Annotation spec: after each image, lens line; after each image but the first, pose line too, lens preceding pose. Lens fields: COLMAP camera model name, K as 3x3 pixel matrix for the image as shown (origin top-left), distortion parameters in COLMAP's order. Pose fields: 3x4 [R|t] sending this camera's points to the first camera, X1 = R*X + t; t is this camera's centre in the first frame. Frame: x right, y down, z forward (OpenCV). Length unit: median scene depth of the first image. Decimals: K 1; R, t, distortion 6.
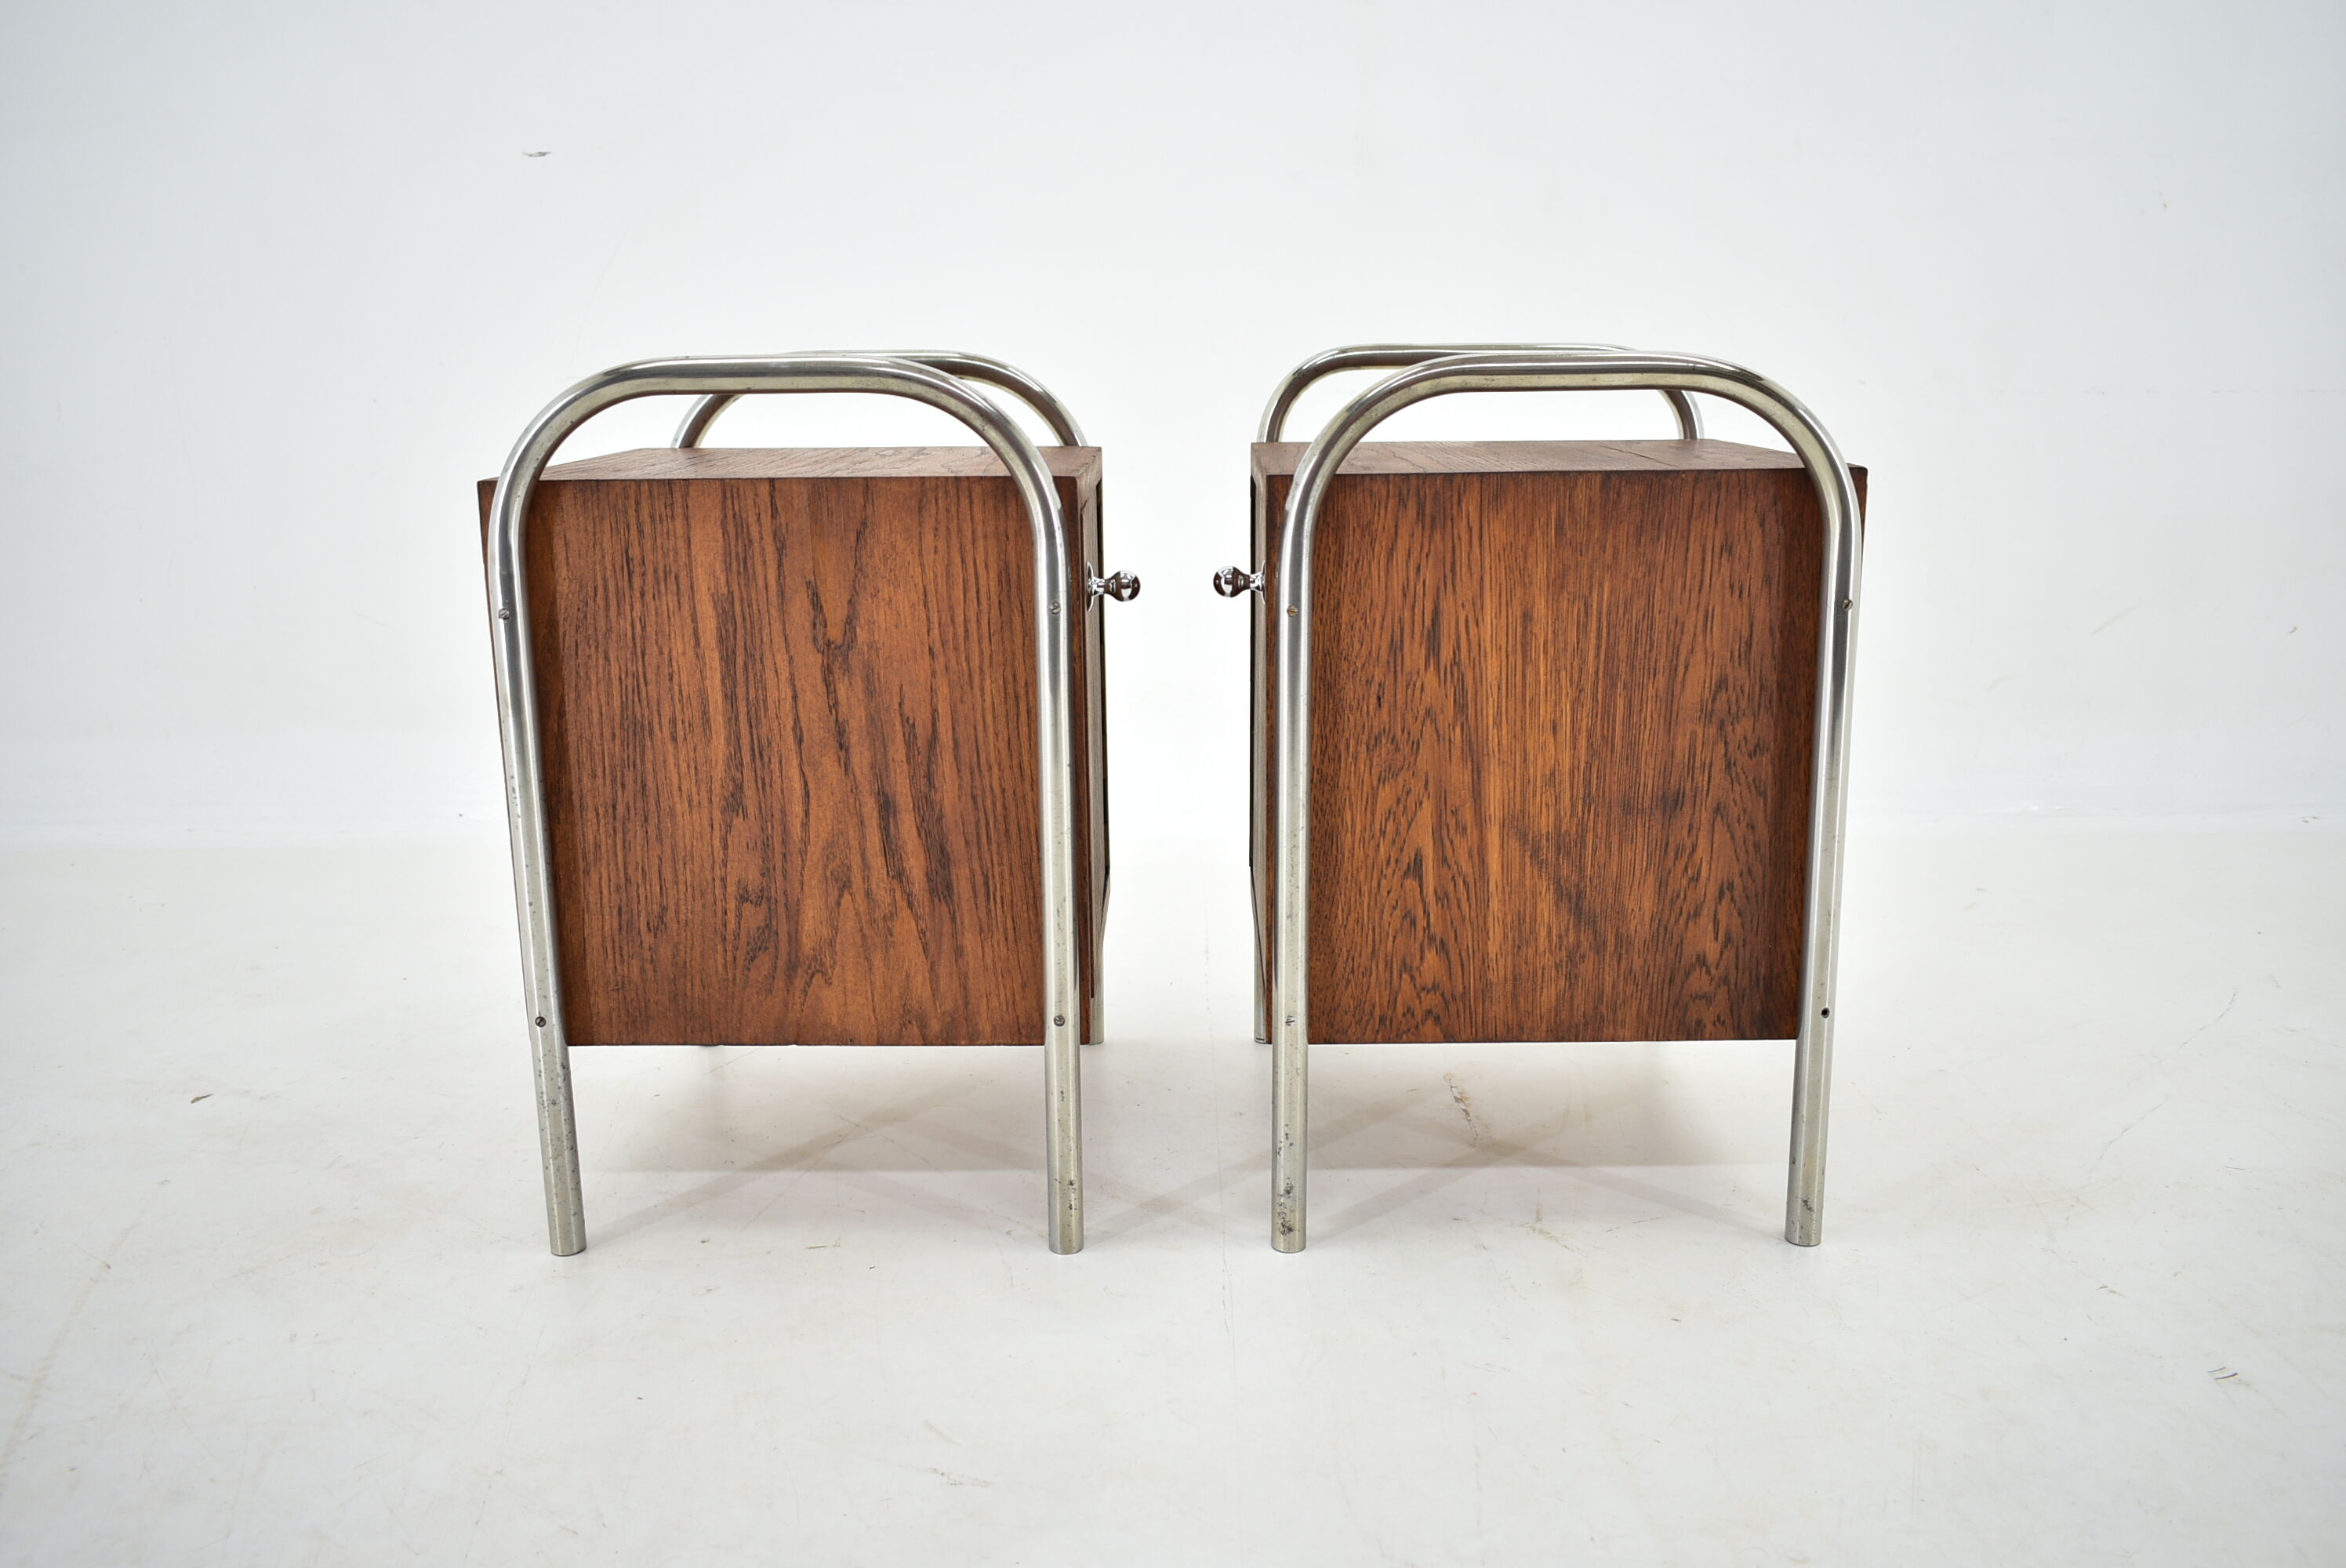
lens RADIAL K [[1957.3, 0, 1178.1], [0, 1957.3, 853.1], [0, 0, 1]] dist [-0.009422, 0.002702]
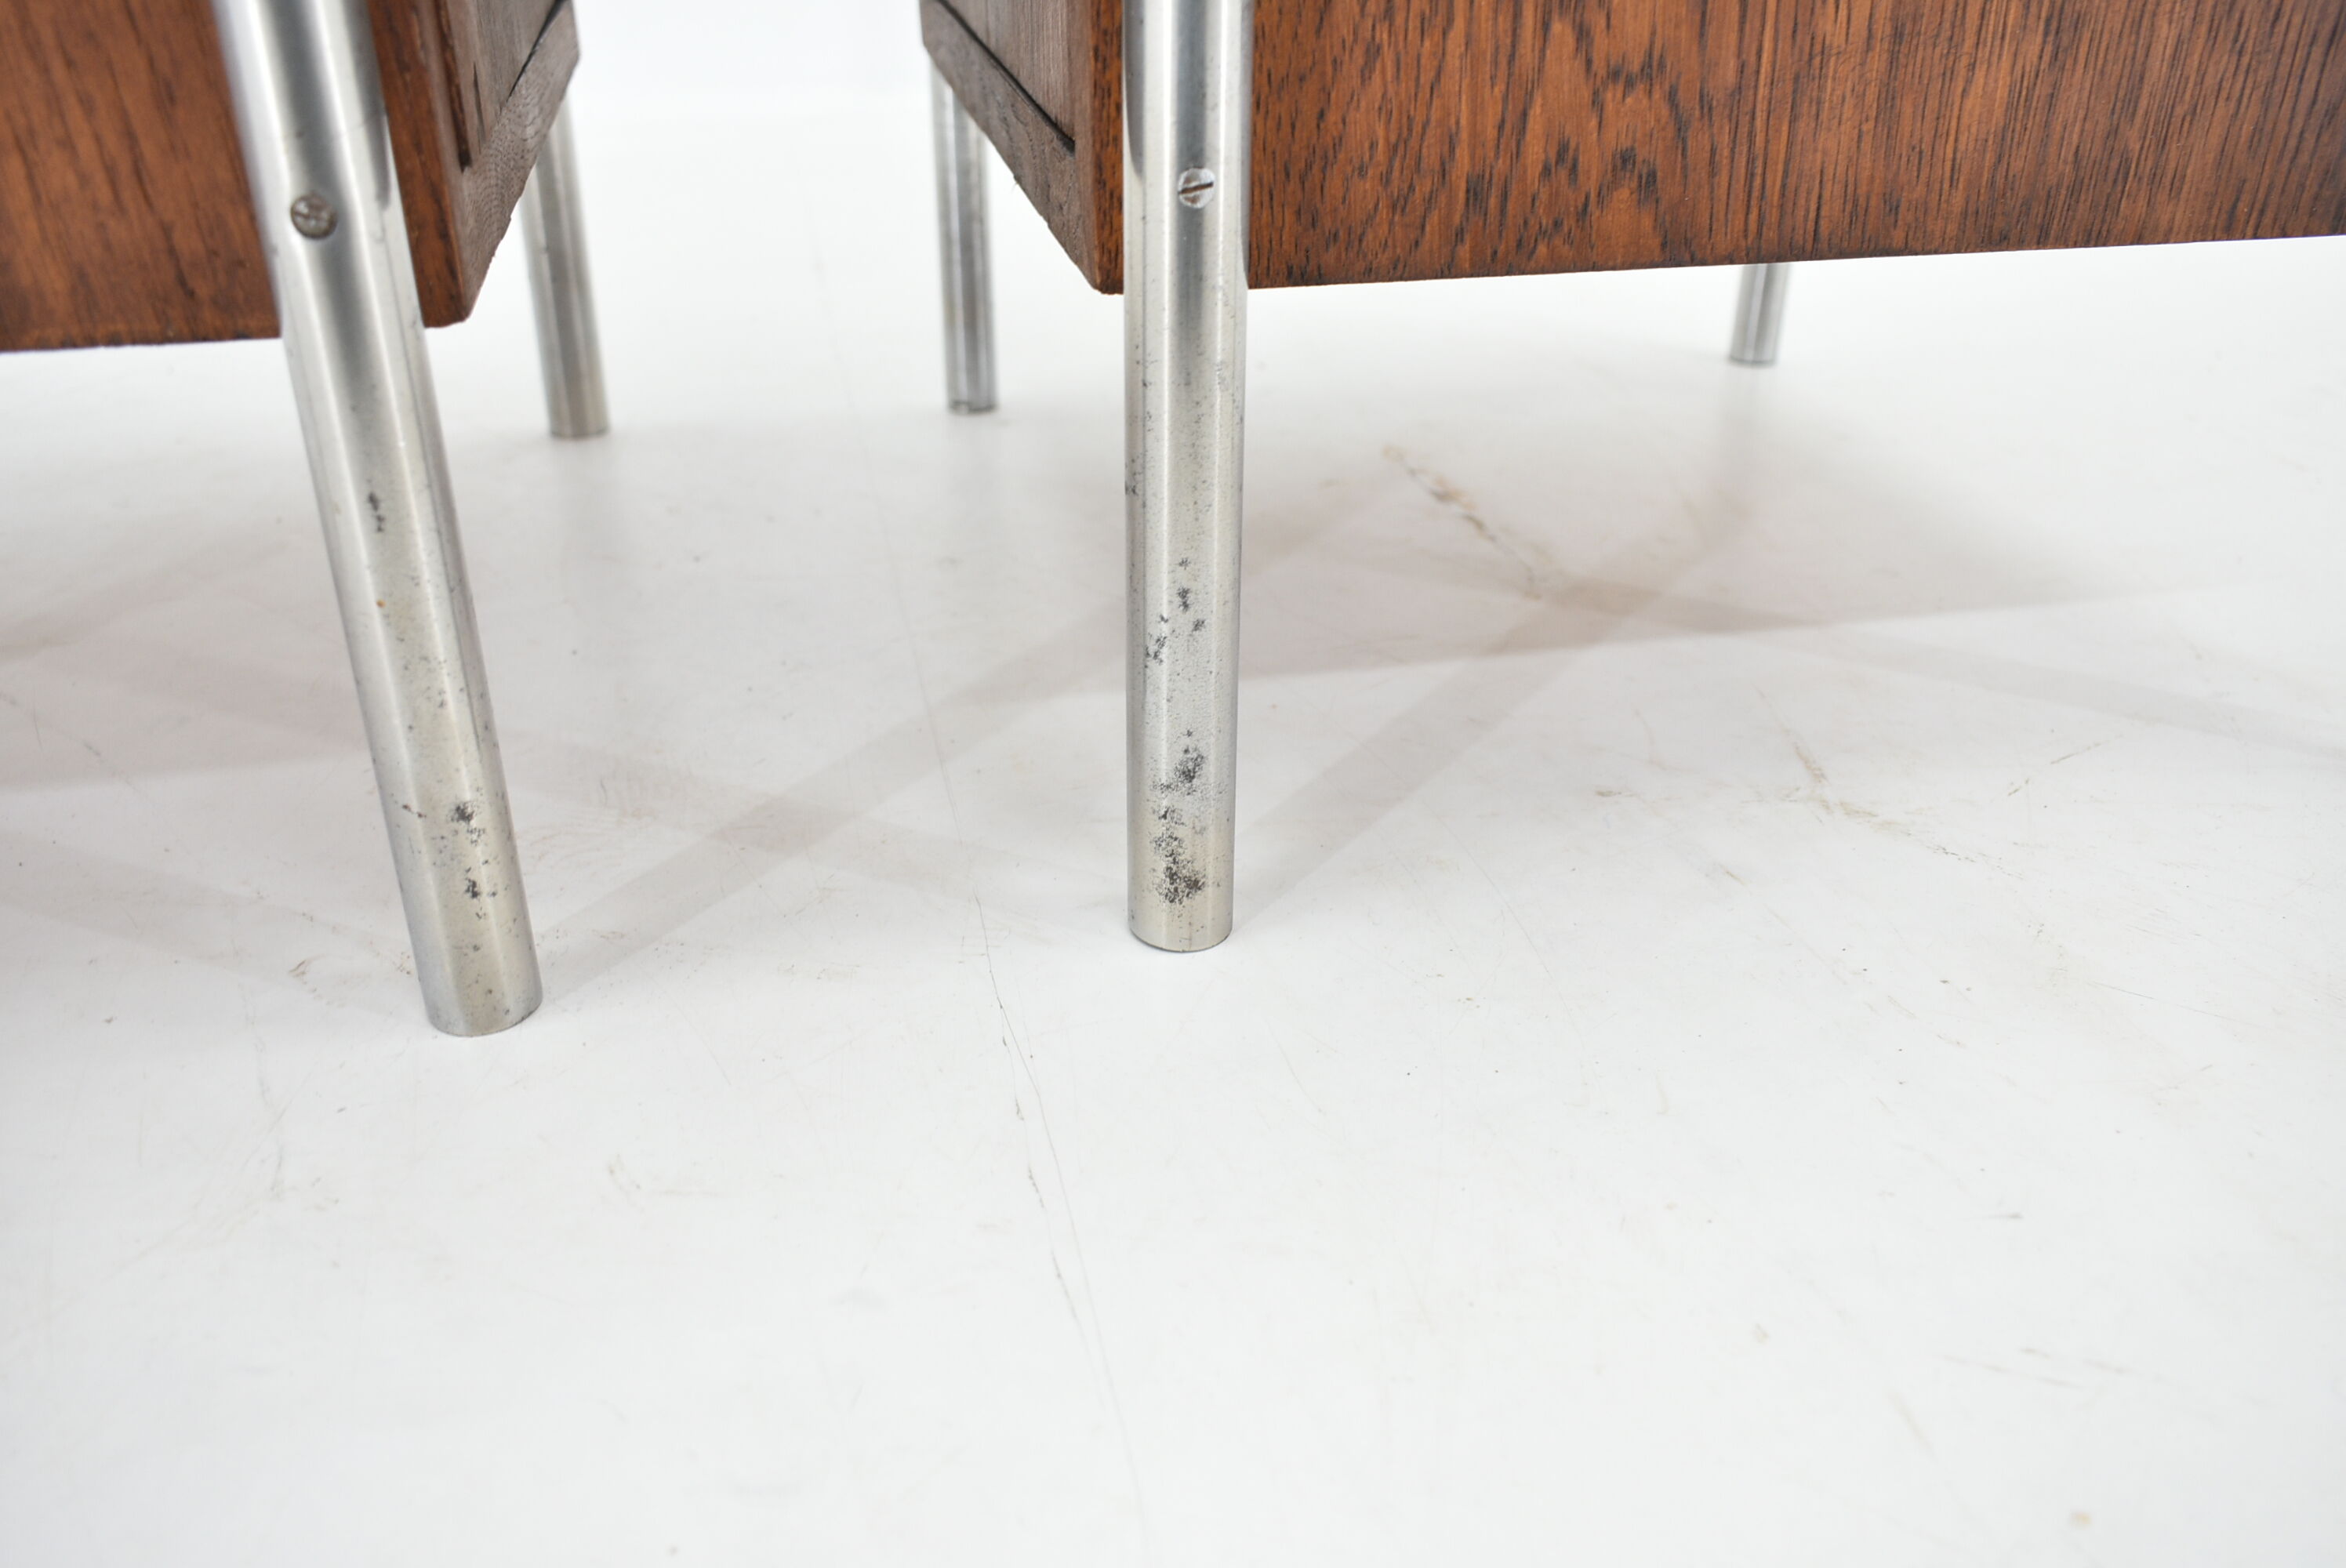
lens RADIAL K [[1951.2, 0, 1215.2], [0, 1951.2, 783.9], [0, 0, 1]] dist [-0.013311, -0.003965]
pose [[0.973160, -0.092804, 0.210588, -0.005901], [0.041516, 0.970866, 0.236000, 0.099214], [-0.226354, -0.220923, 0.948660, 0.692656]]
